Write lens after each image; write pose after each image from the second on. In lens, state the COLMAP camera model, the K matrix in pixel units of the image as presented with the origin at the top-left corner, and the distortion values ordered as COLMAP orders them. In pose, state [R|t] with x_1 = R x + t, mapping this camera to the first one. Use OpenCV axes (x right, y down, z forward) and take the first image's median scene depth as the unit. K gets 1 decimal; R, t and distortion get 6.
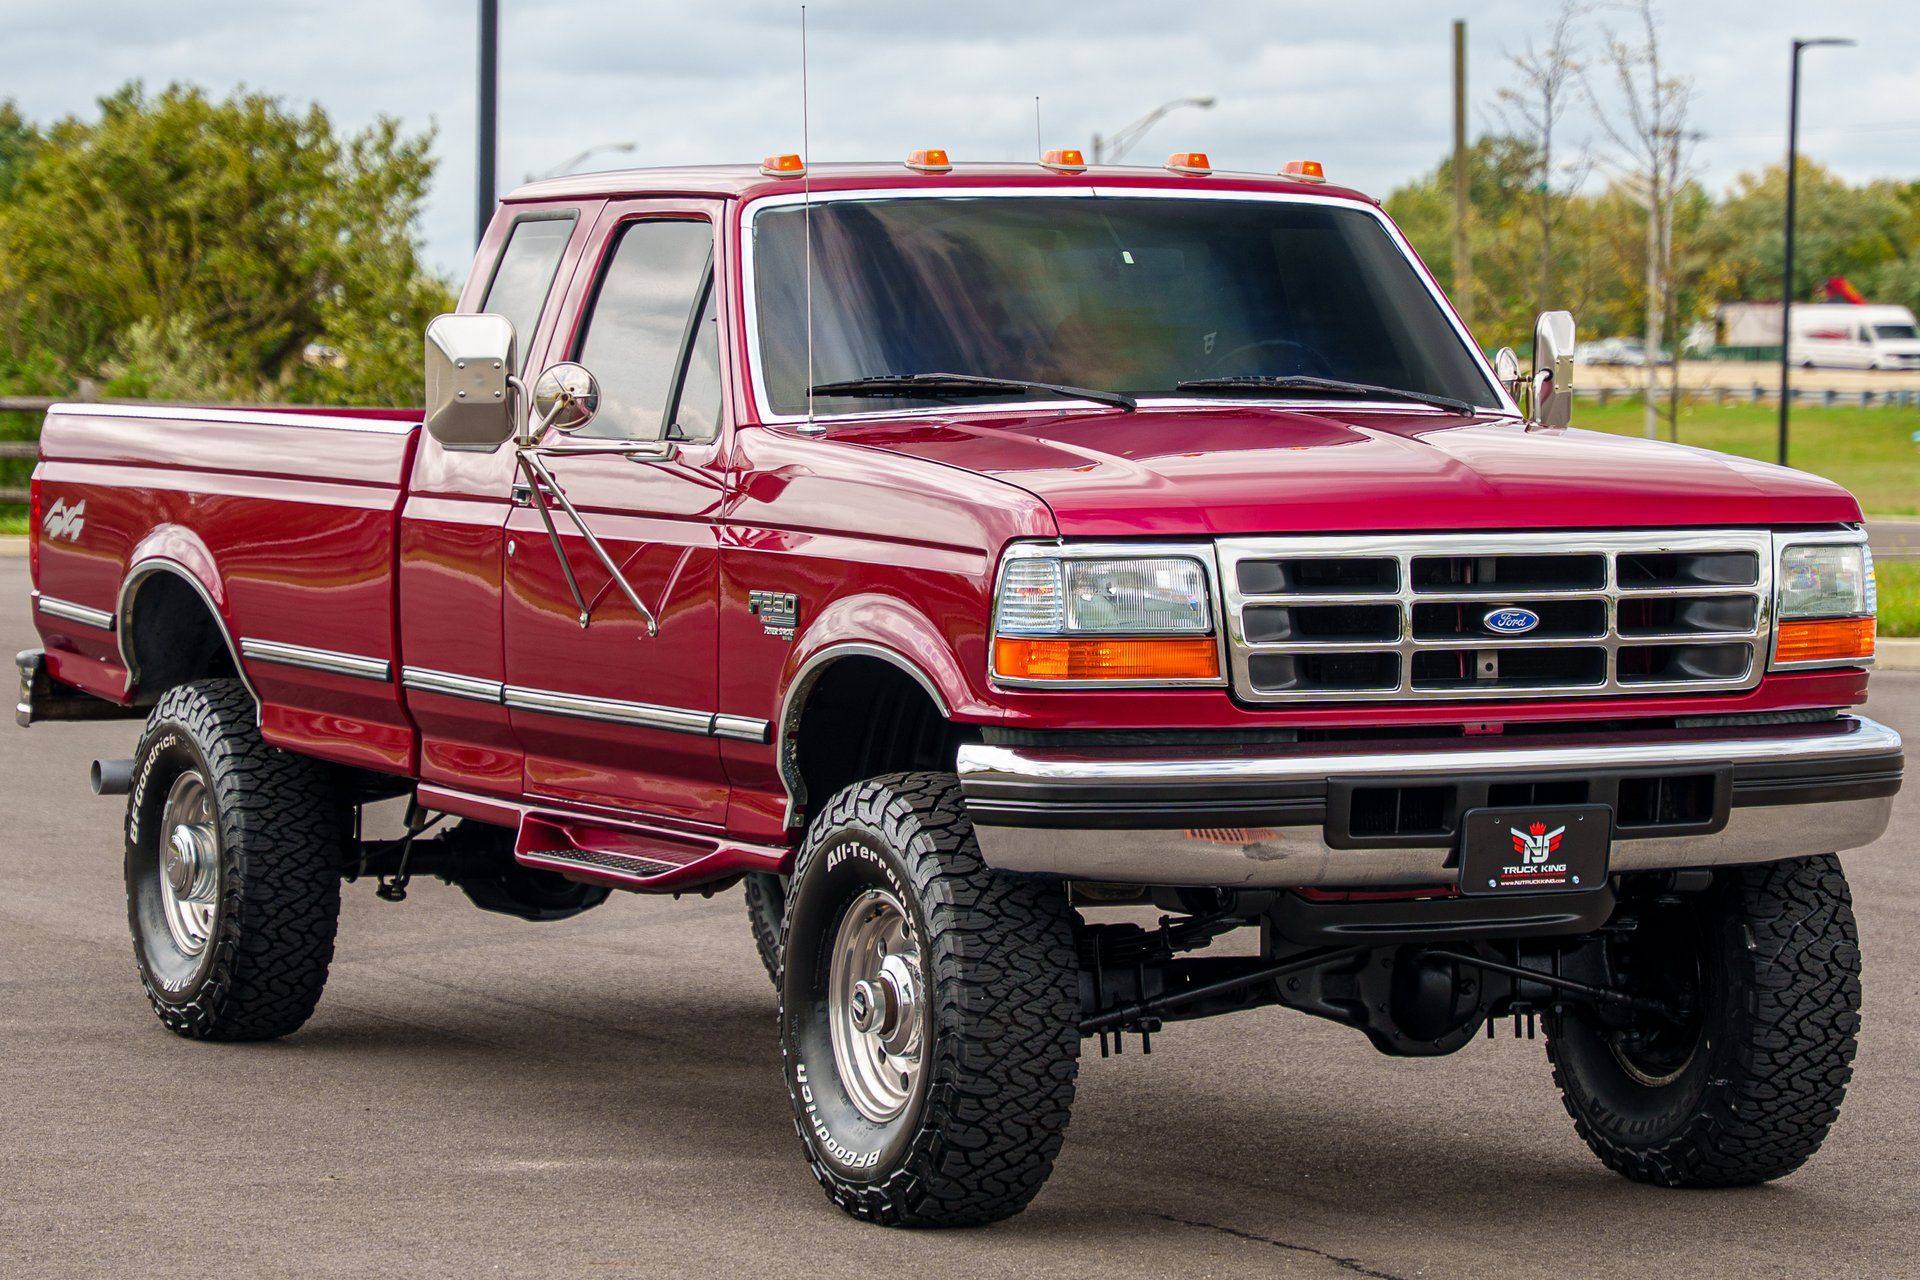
lens RADIAL K [[7190.5, 0, 961.0], [0, 7190.5, 670.9], [0, 0, 1]] dist [0.175418, 2.760456]
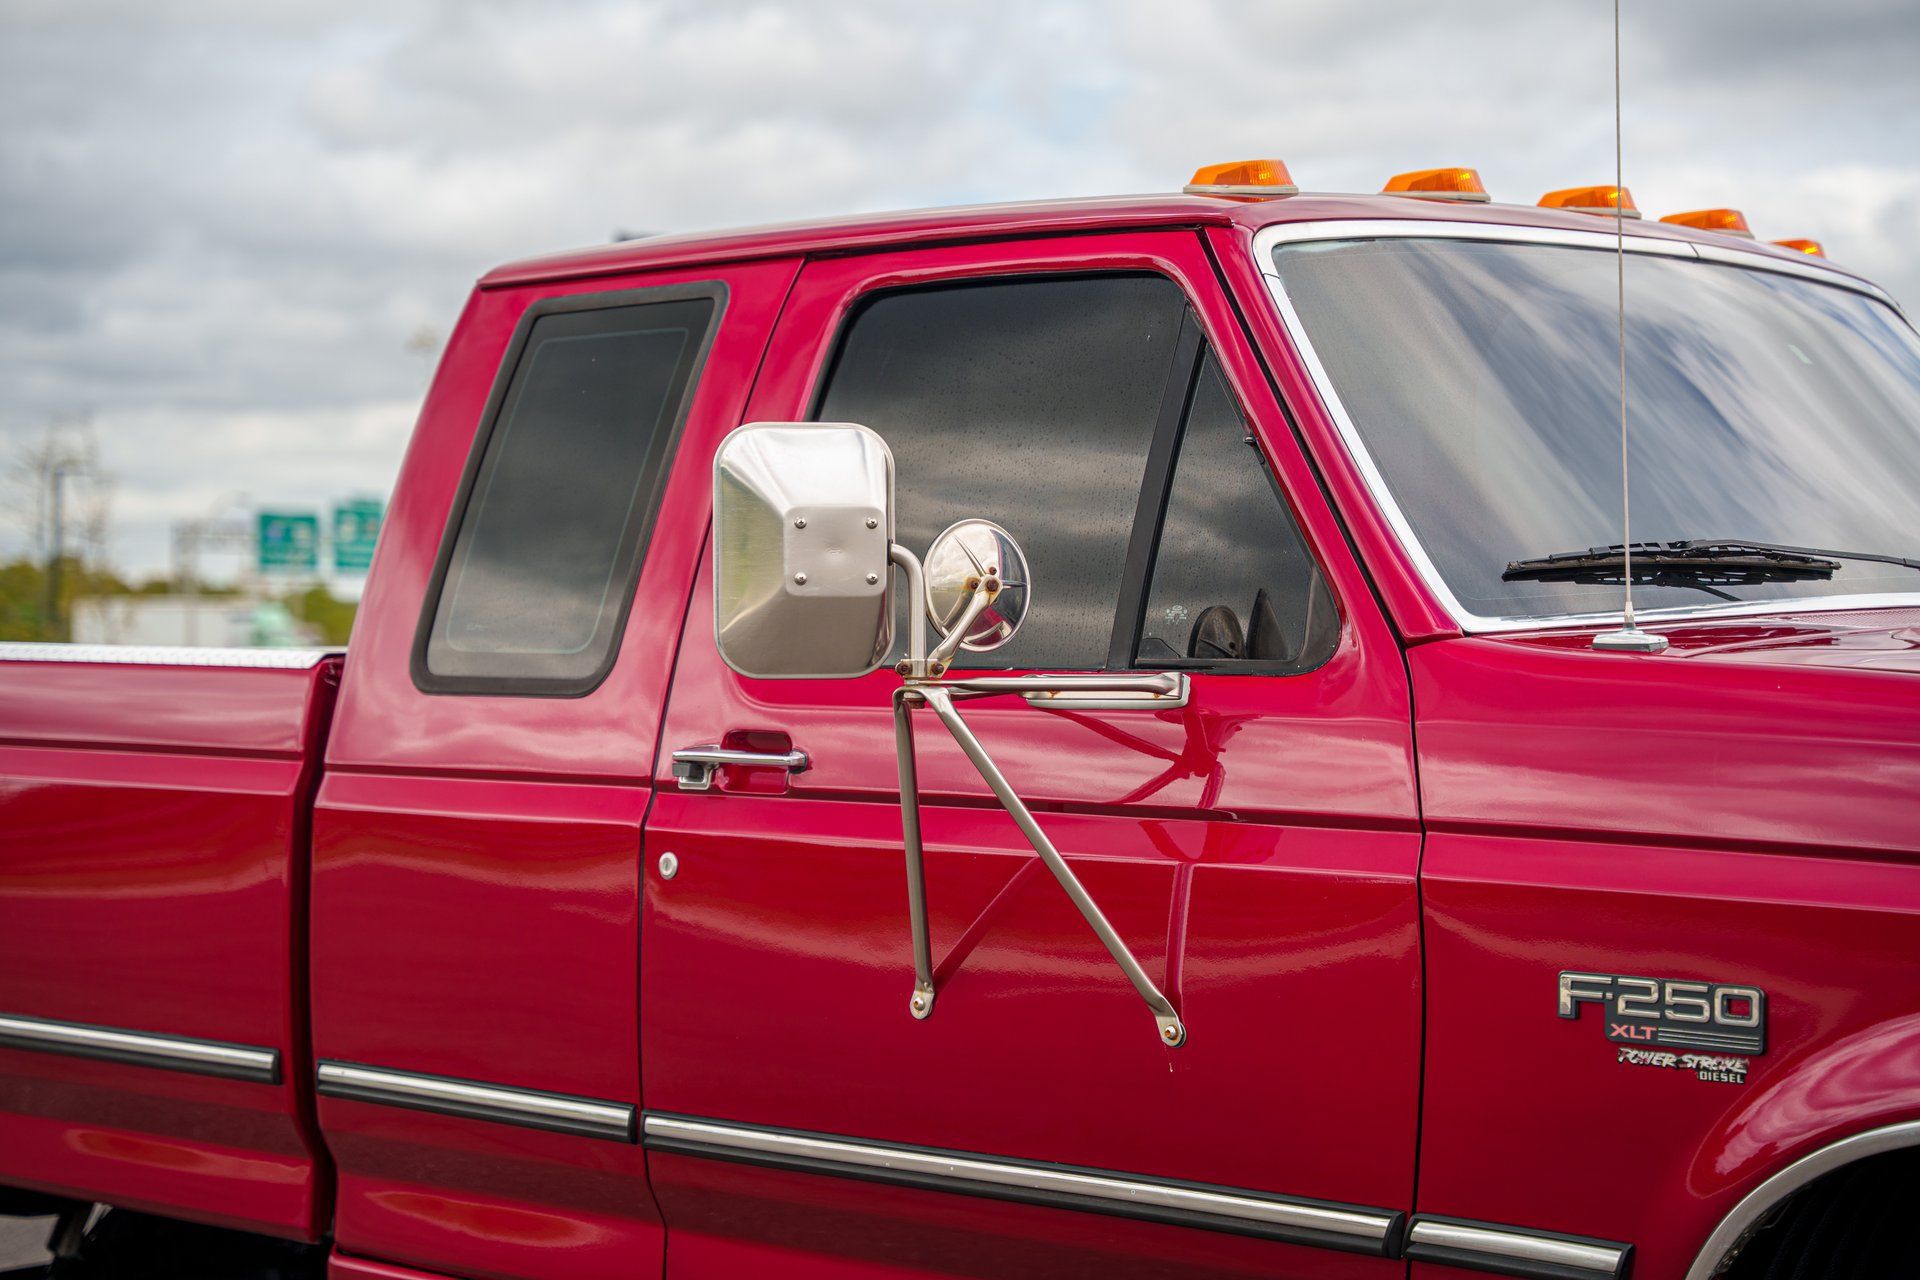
lens RADIAL K [[3656.2, 0, 953.3], [0, 3656.2, 634.0], [0, 0, 1]] dist [0.234110, 0.280591]
pose [[0.924787, 0.001232, 0.380484, -0.167313], [0.017952, 0.998740, -0.046867, -0.023654], [-0.380062, 0.050172, 0.923599, 0.805958]]
